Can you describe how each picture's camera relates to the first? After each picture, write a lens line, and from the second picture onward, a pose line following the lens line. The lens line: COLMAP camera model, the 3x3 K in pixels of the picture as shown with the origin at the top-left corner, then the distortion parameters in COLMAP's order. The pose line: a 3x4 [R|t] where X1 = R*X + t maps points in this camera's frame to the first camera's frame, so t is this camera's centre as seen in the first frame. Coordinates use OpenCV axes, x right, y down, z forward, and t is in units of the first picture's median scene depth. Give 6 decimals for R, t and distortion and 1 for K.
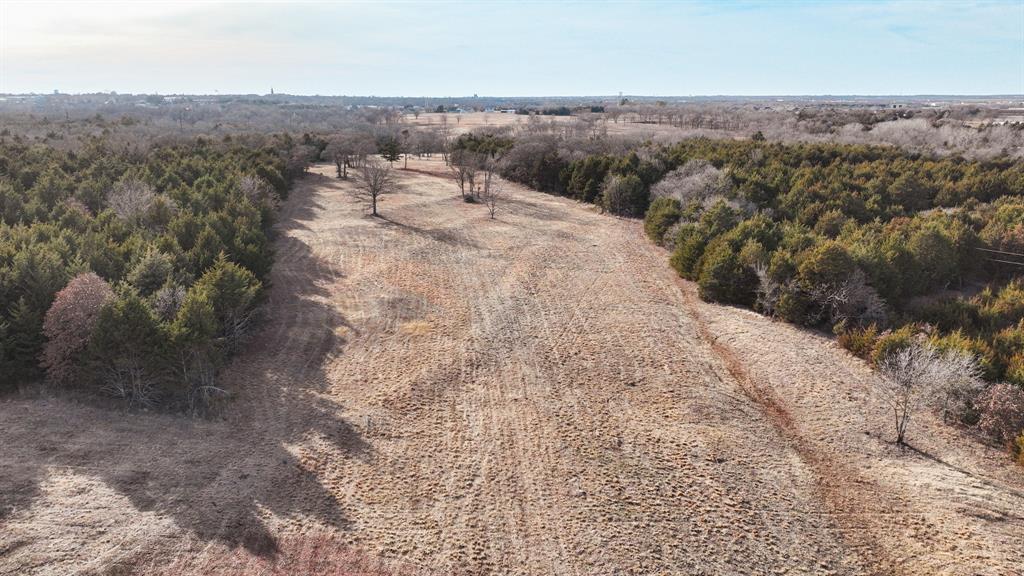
lens RADIAL K [[738.6, 0, 512.0], [0, 738.6, 288.0], [0, 0, 1]] dist [0.007523, 0.002052]
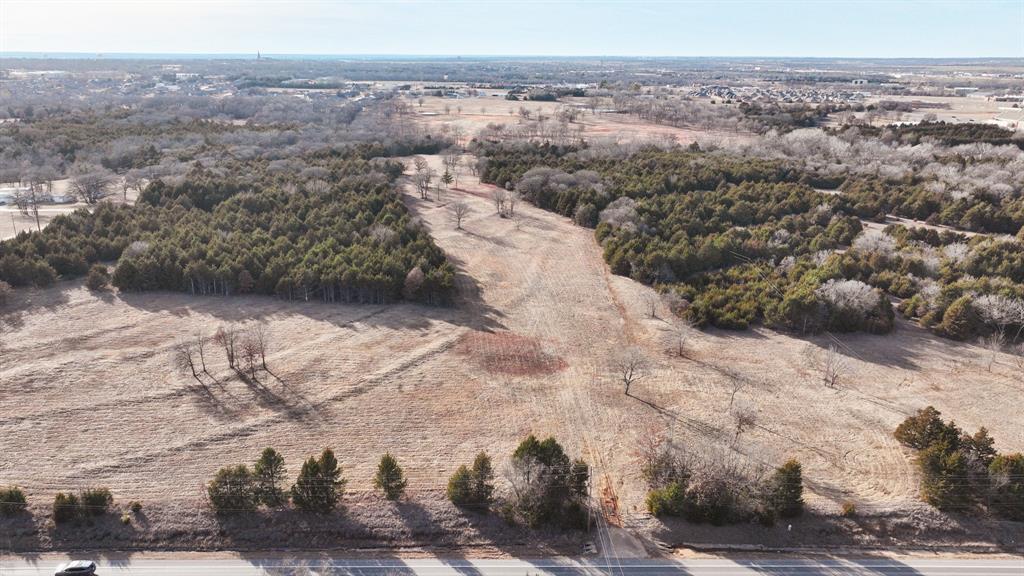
lens RADIAL K [[738.6, 0, 512.0], [0, 738.6, 288.0], [0, 0, 1]] dist [0.007523, 0.002052]
pose [[0.999718, -0.000866, 0.023719, -0.113372], [-0.000357, 0.998673, 0.051496, -0.051022], [-0.023732, -0.051490, 0.998391, -1.214642]]
